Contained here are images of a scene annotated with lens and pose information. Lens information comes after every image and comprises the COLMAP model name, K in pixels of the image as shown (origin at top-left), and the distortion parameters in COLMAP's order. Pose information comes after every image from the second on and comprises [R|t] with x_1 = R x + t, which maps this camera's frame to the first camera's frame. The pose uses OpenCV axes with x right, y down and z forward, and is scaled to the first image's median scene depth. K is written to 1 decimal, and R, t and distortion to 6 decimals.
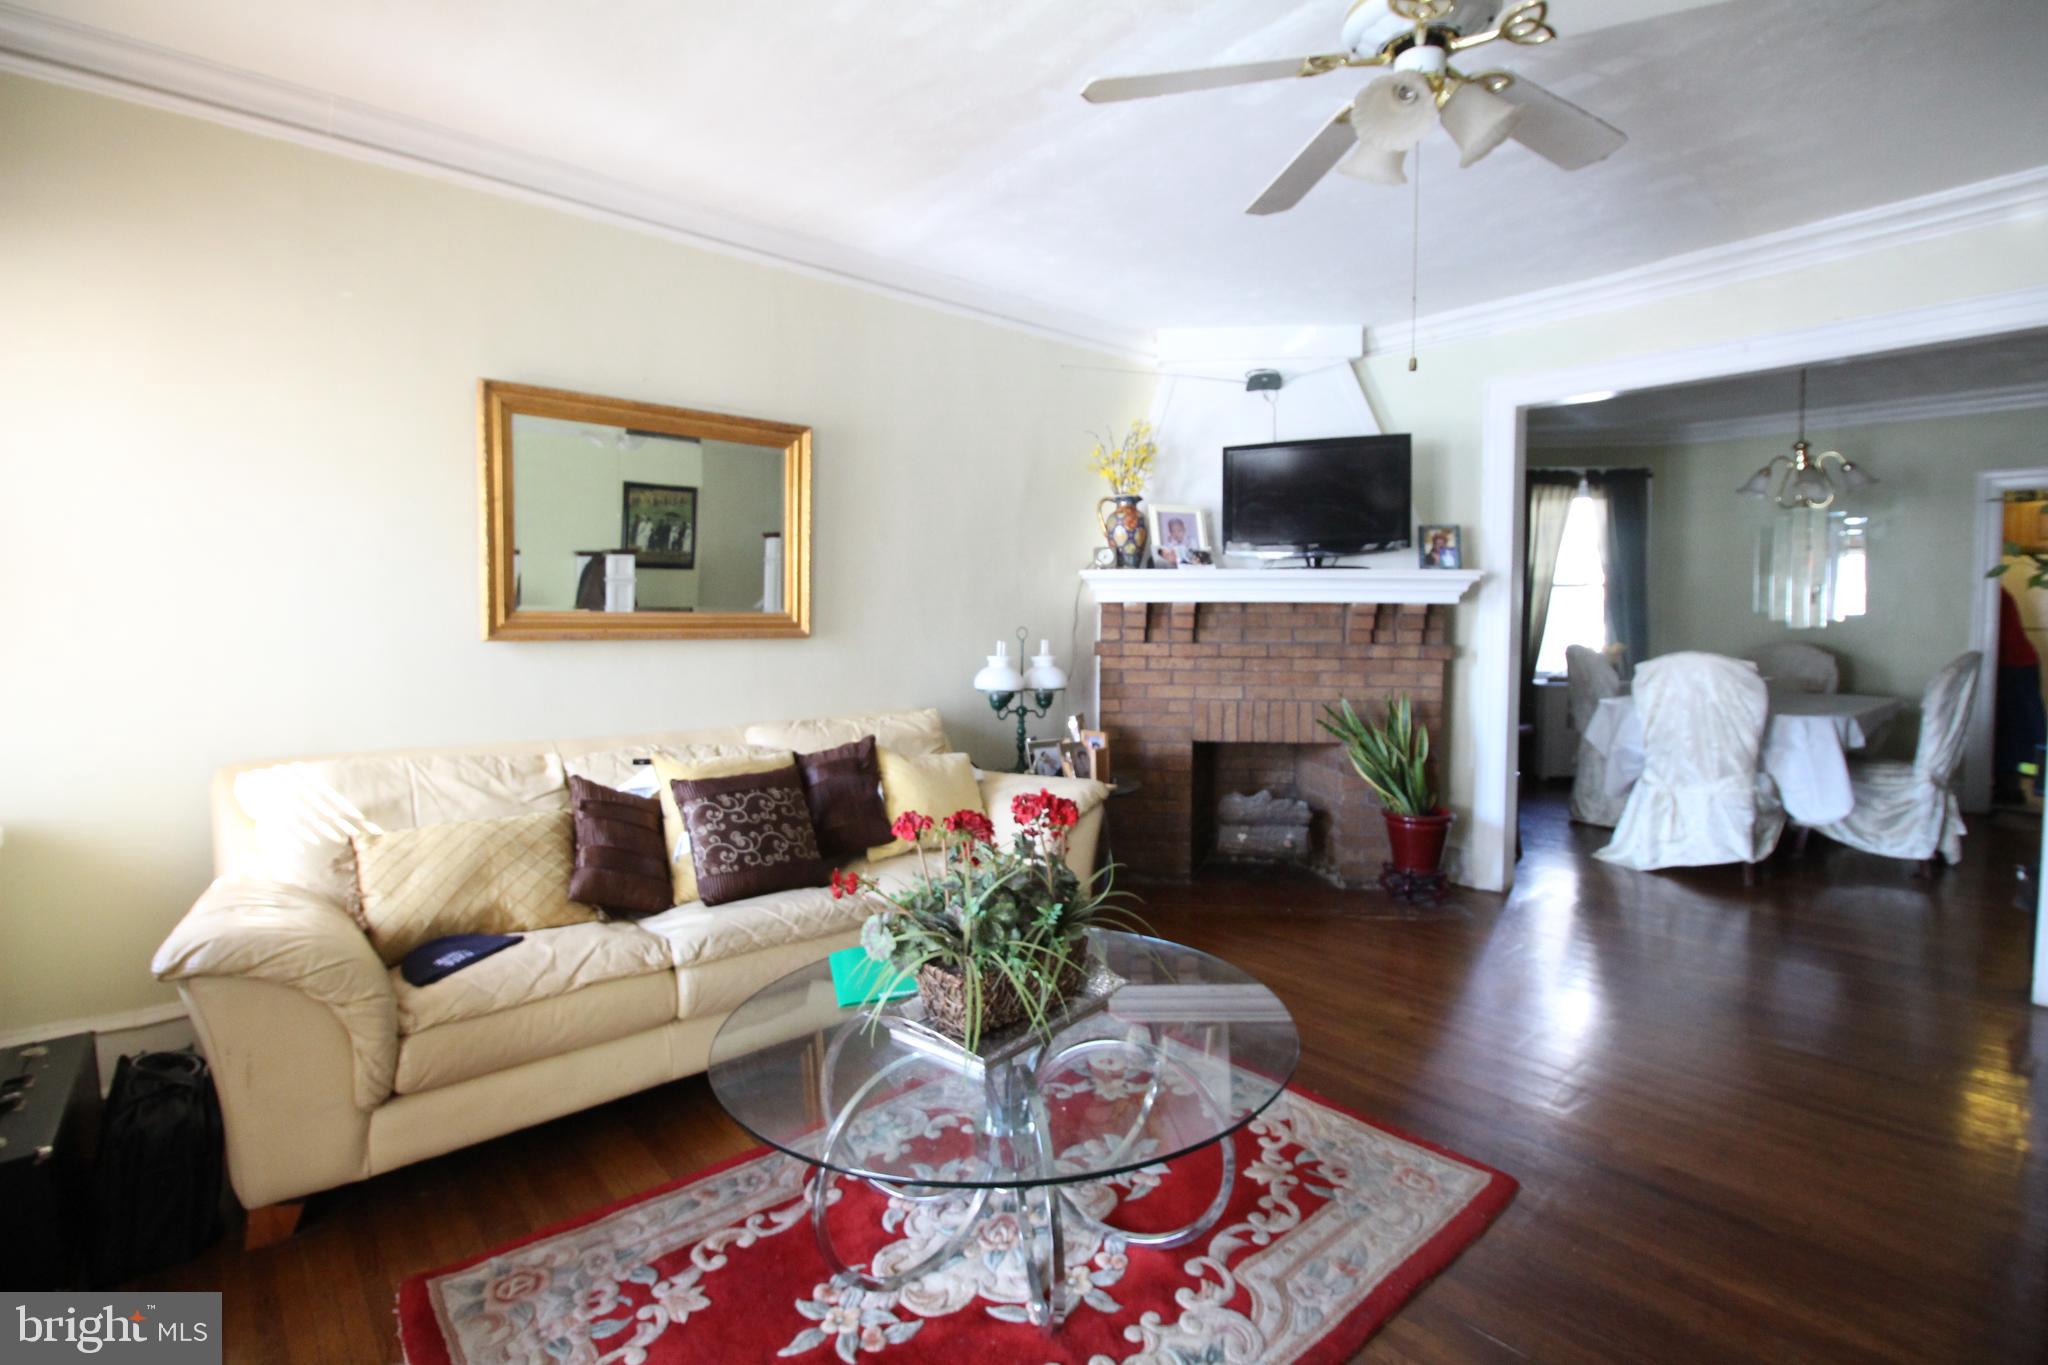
lens RADIAL K [[953.3, 0, 1036.5], [0, 953.3, 669.7], [0, 0, 1]] dist [-0.011398, -0.001263]
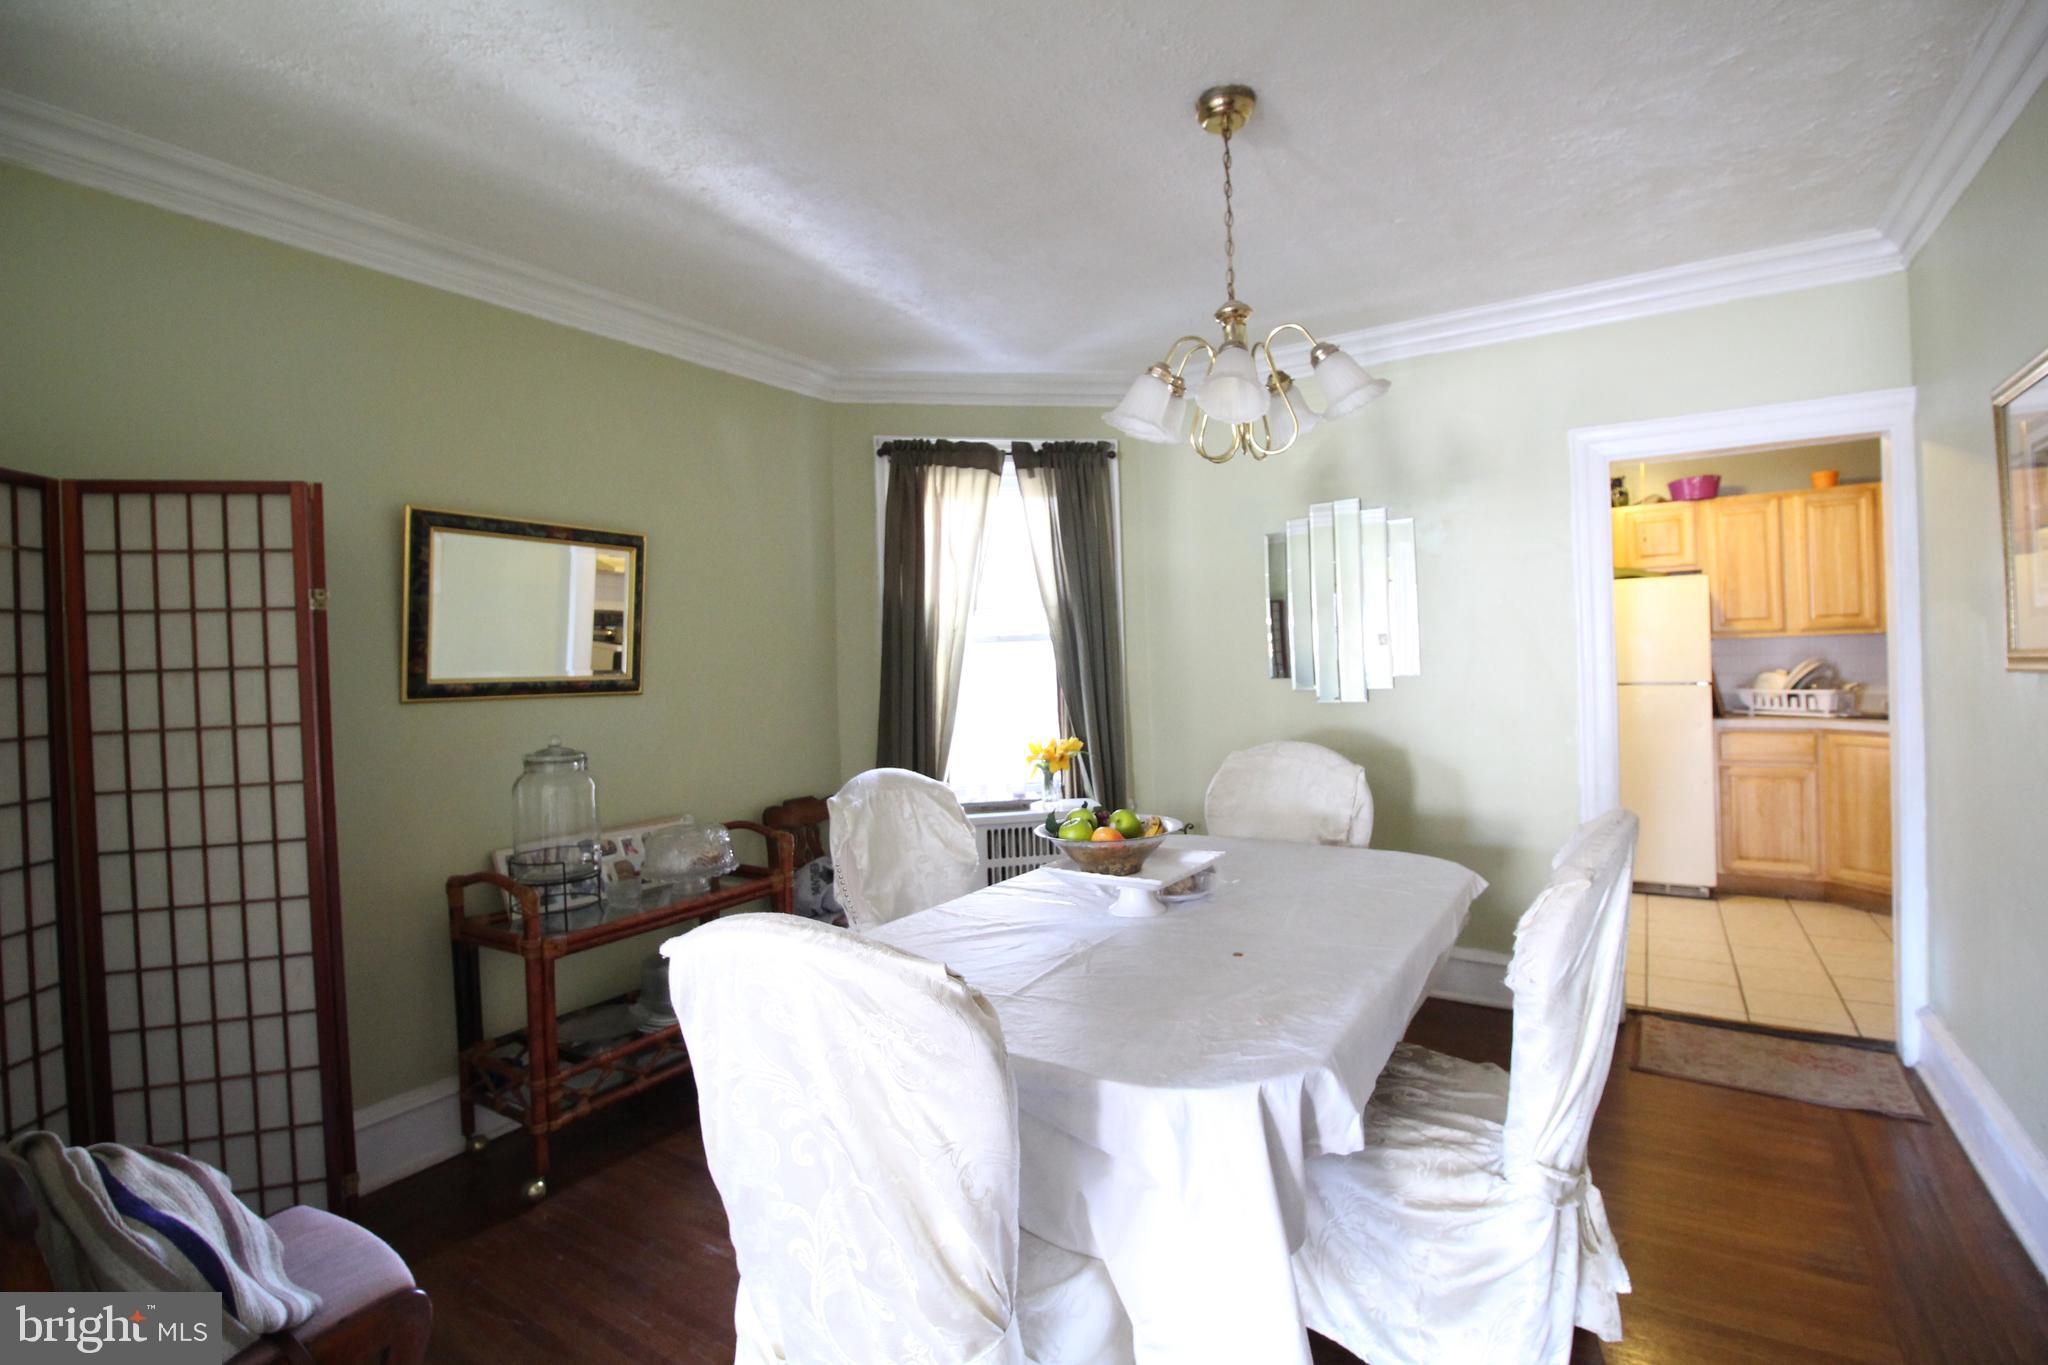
lens RADIAL K [[953.3, 0, 1025.3], [0, 953.3, 665.6], [0, 0, 1]] dist [-0.011398, -0.001263]
pose [[0.960629, -0.035281, 0.275586, 0.476701], [0.051527, 0.997320, -0.051933, -0.047336], [-0.273015, 0.064088, 0.959873, 0.497377]]
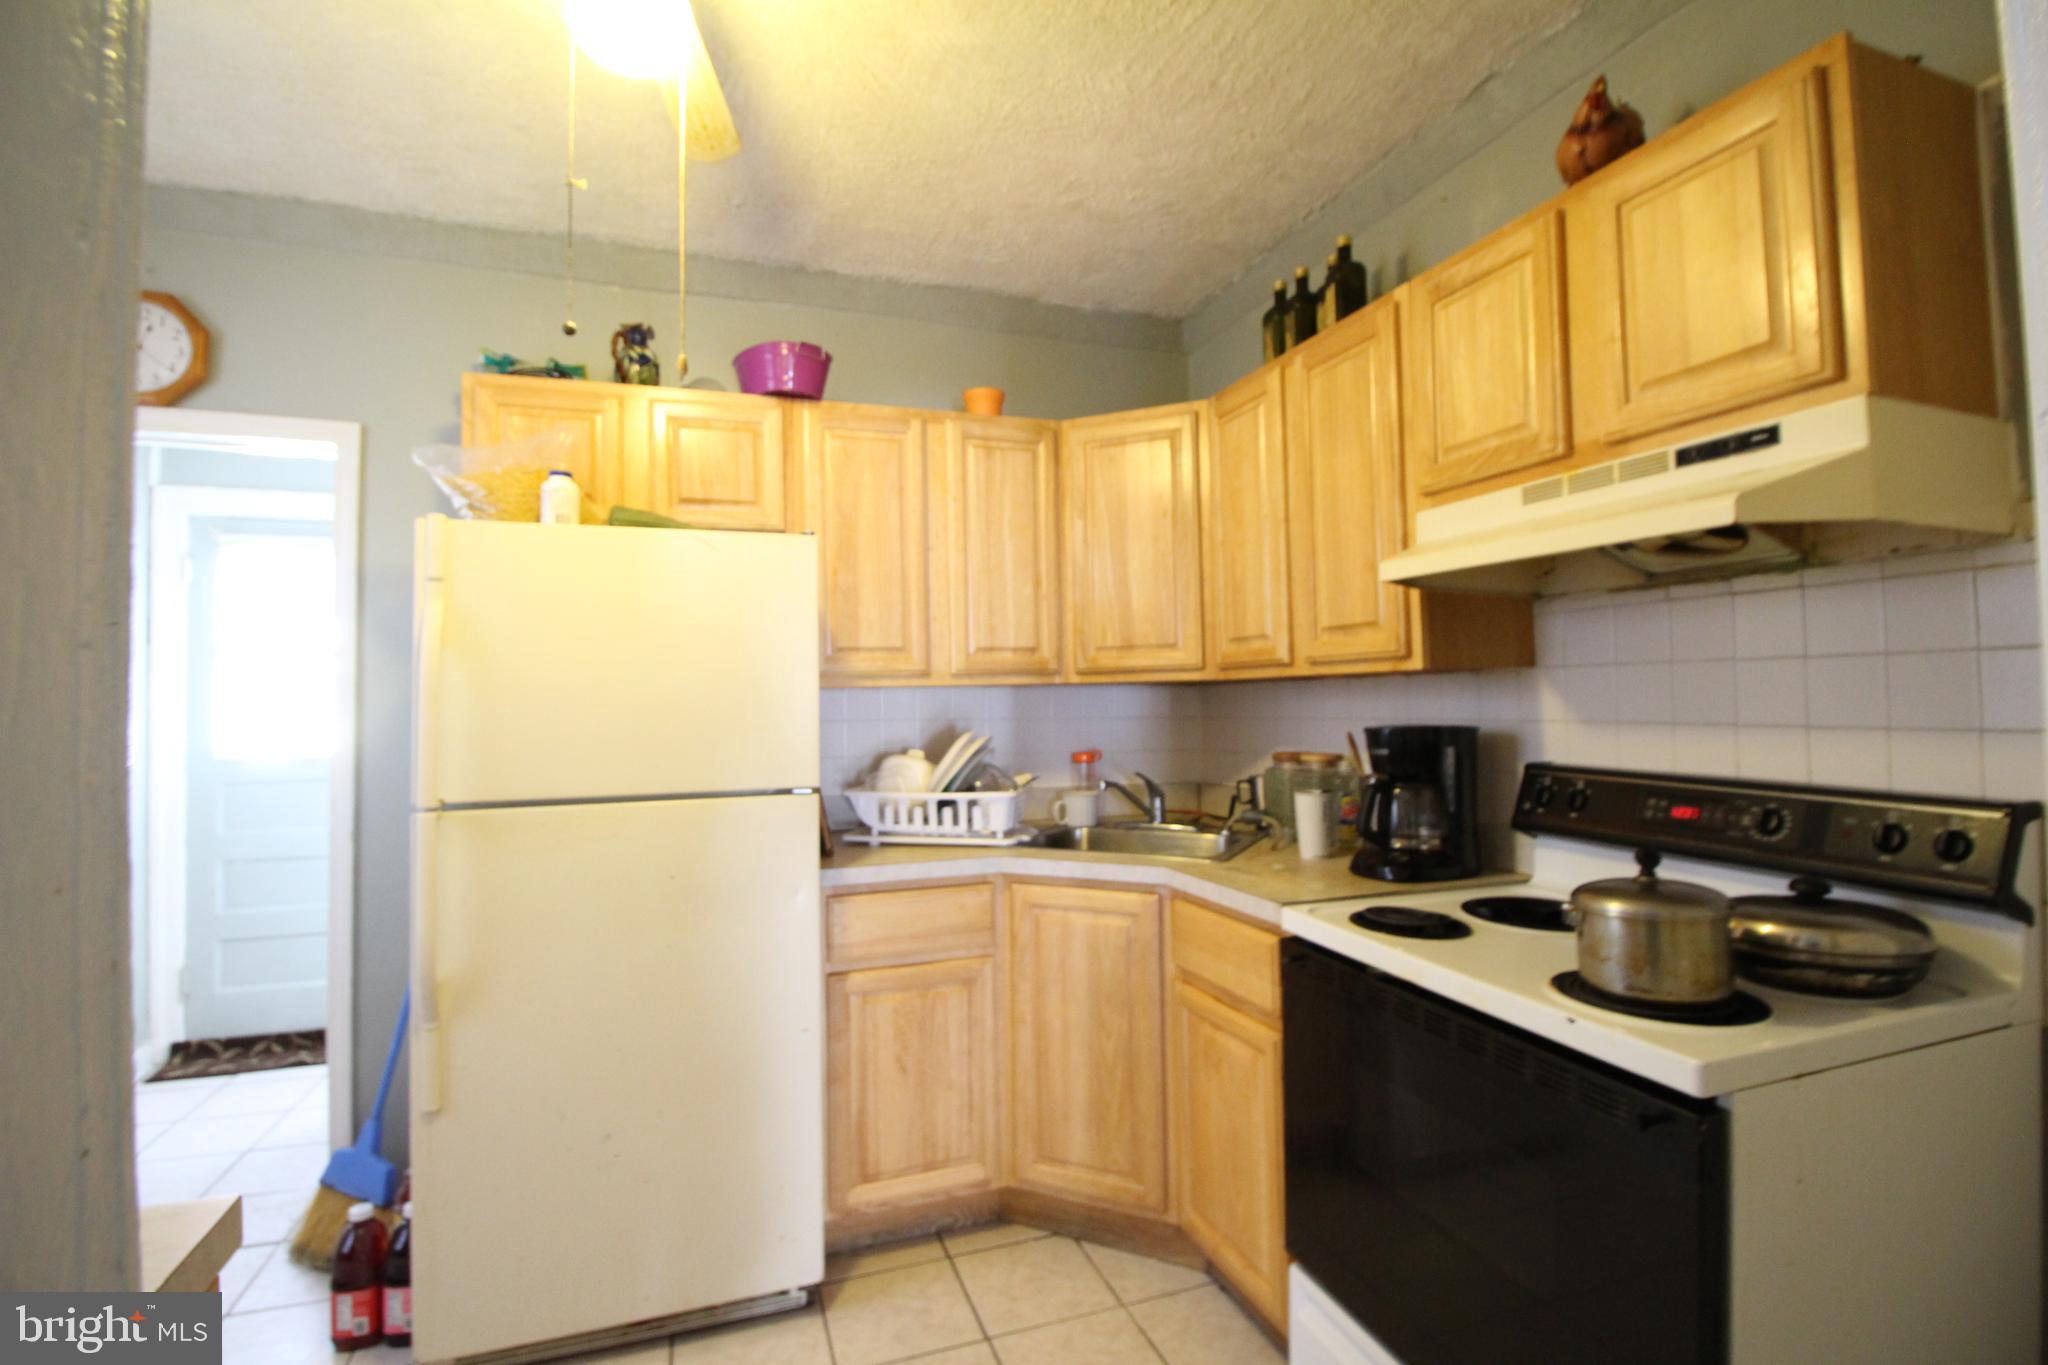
lens RADIAL K [[953.3, 0, 1035.7], [0, 953.3, 675.9], [0, 0, 1]] dist [-0.011398, -0.001263]
pose [[0.363108, 0.027134, 0.931352, 0.748407], [0.073605, 0.995617, -0.057703, -0.053287], [-0.928835, 0.089504, 0.359519, 0.727986]]
